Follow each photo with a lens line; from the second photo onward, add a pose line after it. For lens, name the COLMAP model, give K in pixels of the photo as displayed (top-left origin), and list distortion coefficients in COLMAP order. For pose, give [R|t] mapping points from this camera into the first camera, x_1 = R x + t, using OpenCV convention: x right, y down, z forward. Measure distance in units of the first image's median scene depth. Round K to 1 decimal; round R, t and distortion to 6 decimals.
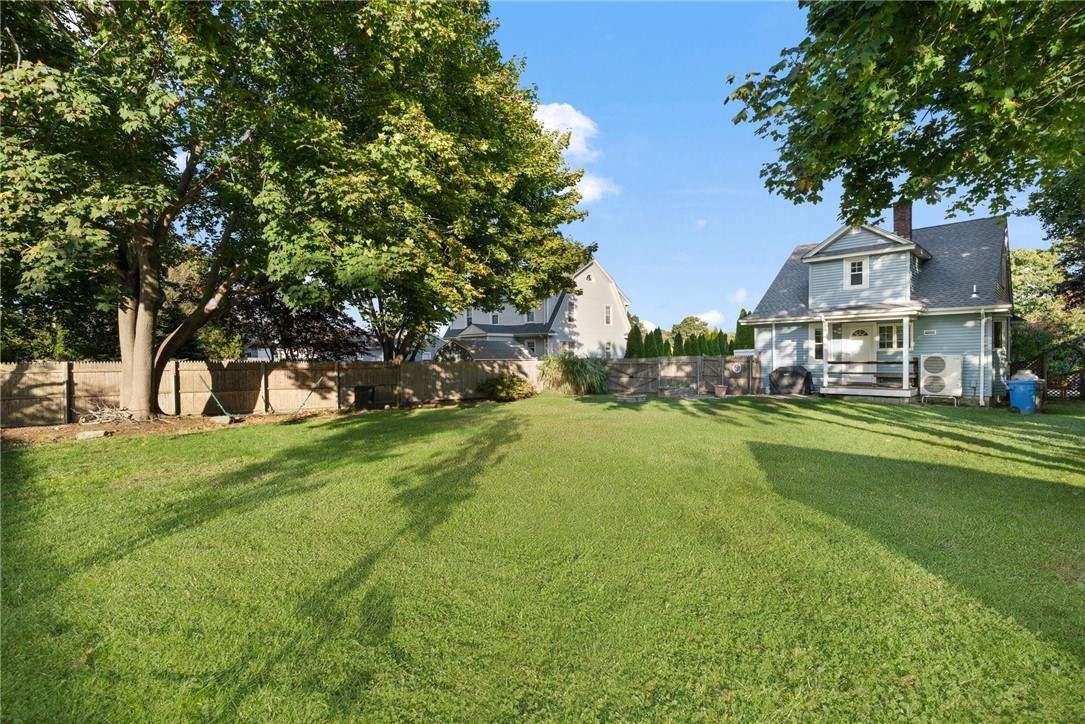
lens RADIAL K [[512.6, 0, 548.0], [0, 512.6, 362.2], [0, 0, 1]] dist [-0.003544, -0.000185]
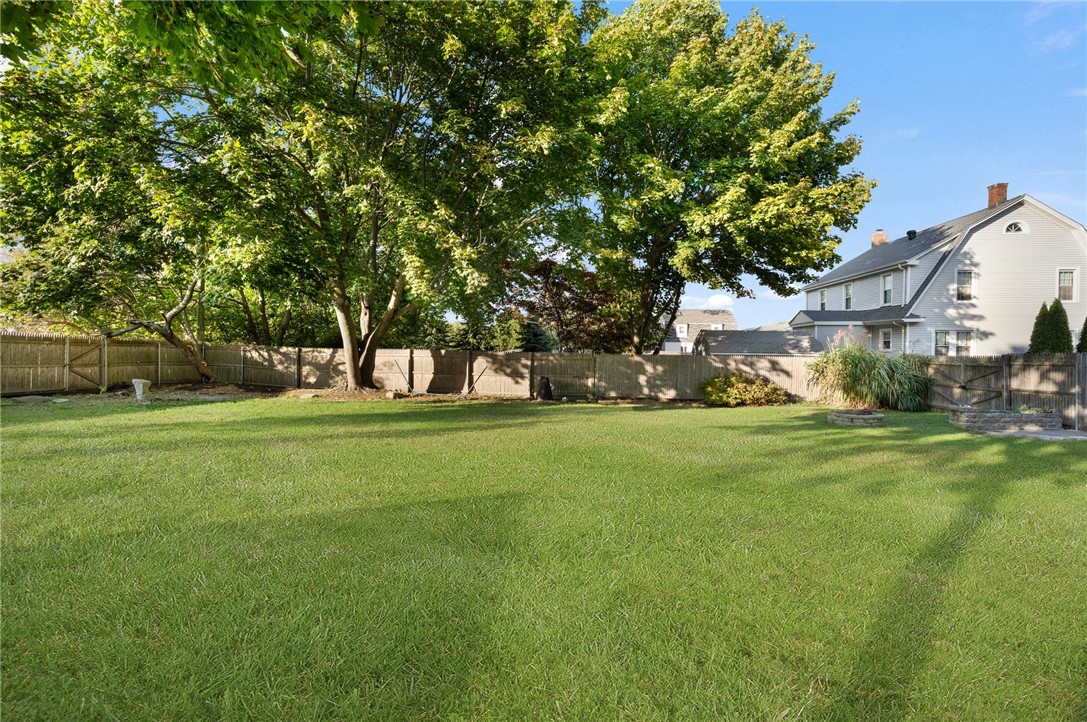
lens RADIAL K [[513.5, 0, 549.0], [0, 513.5, 361.2], [0, 0, 1]] dist [-0.003544, -0.000185]
pose [[0.632800, 0.028684, -0.773784, 0.381935], [-0.021877, 0.999577, 0.019162, -0.002919], [0.774006, 0.004803, 0.633160, 0.314011]]
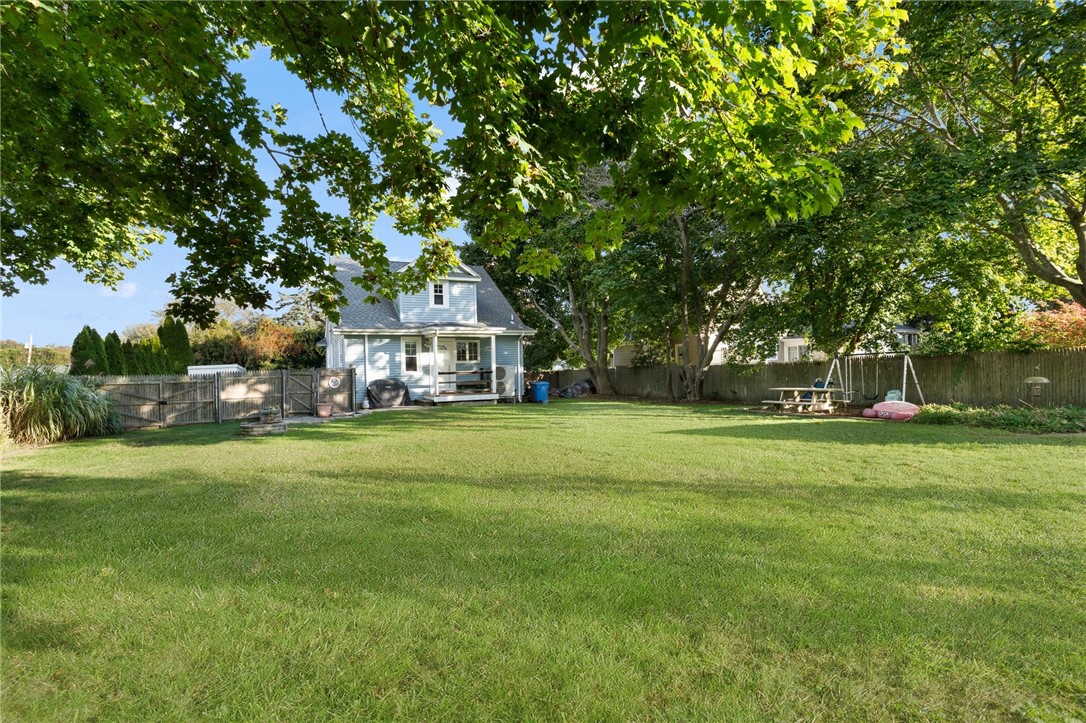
lens RADIAL K [[513.0, 0, 548.5], [0, 513.0, 361.7], [0, 0, 1]] dist [-0.003544, -0.000185]
pose [[0.315635, 0.009829, 0.948830, -0.369218], [0.031464, 0.999288, -0.020818, 0.005025], [-0.948359, 0.036425, 0.315101, 0.397779]]
